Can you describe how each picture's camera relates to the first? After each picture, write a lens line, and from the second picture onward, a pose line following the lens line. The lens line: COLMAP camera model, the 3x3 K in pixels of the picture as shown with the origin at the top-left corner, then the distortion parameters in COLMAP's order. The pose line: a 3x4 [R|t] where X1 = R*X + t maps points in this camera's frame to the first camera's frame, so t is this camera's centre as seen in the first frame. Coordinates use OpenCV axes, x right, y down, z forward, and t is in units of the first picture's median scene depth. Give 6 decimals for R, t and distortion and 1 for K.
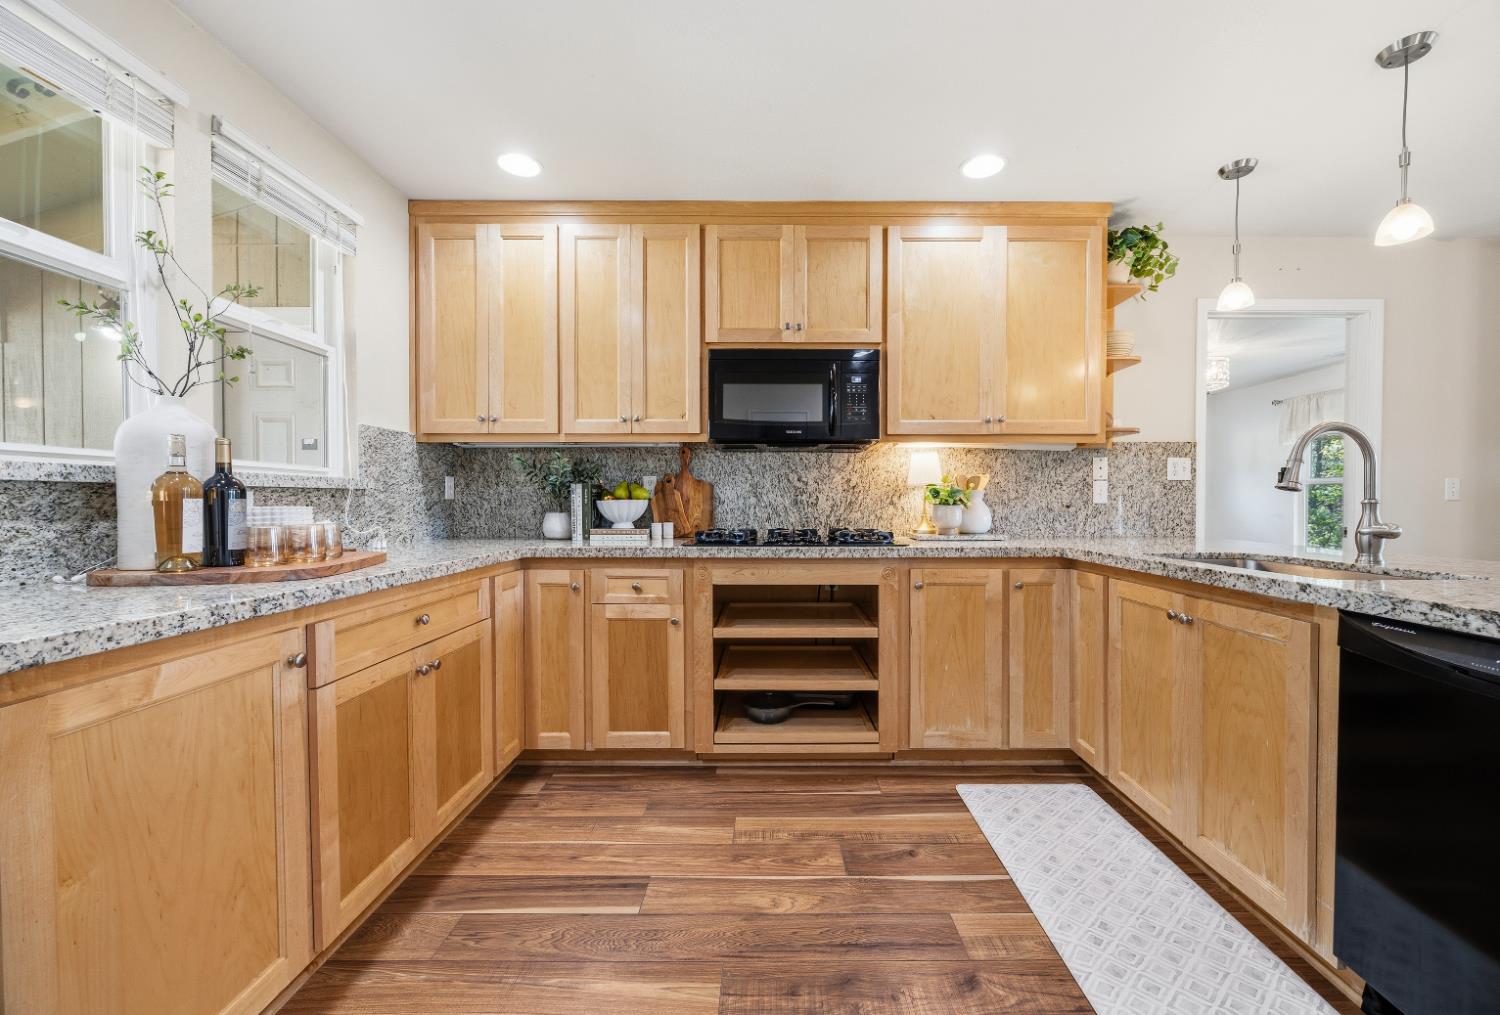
lens RADIAL K [[580.1, 0, 749.8], [0, 580.1, 505.7], [0, 0, 1]] dist [-0.003210, 0.000210]
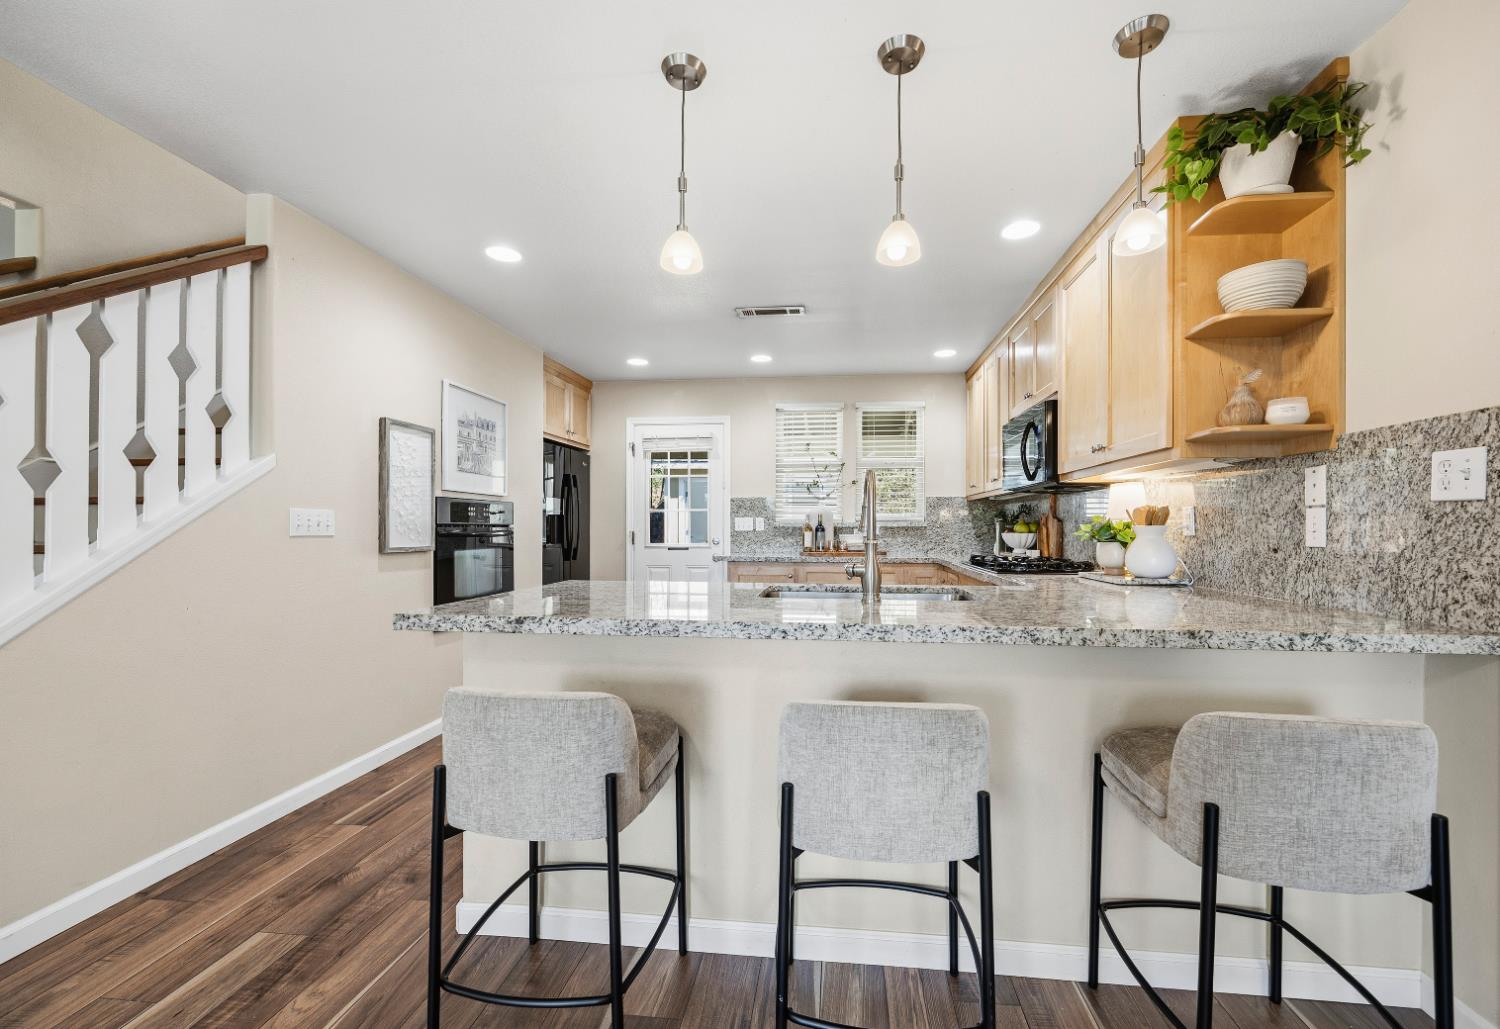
lens RADIAL K [[616.3, 0, 755.8], [0, 616.3, 521.5], [0, 0, 1]] dist [-0.002680, 0.000010]
pose [[-0.133481, -0.007828, -0.991020, 1.277439], [-0.012017, 0.999908, -0.006280, -0.018820], [0.990979, 0.011071, -0.133563, 0.534799]]
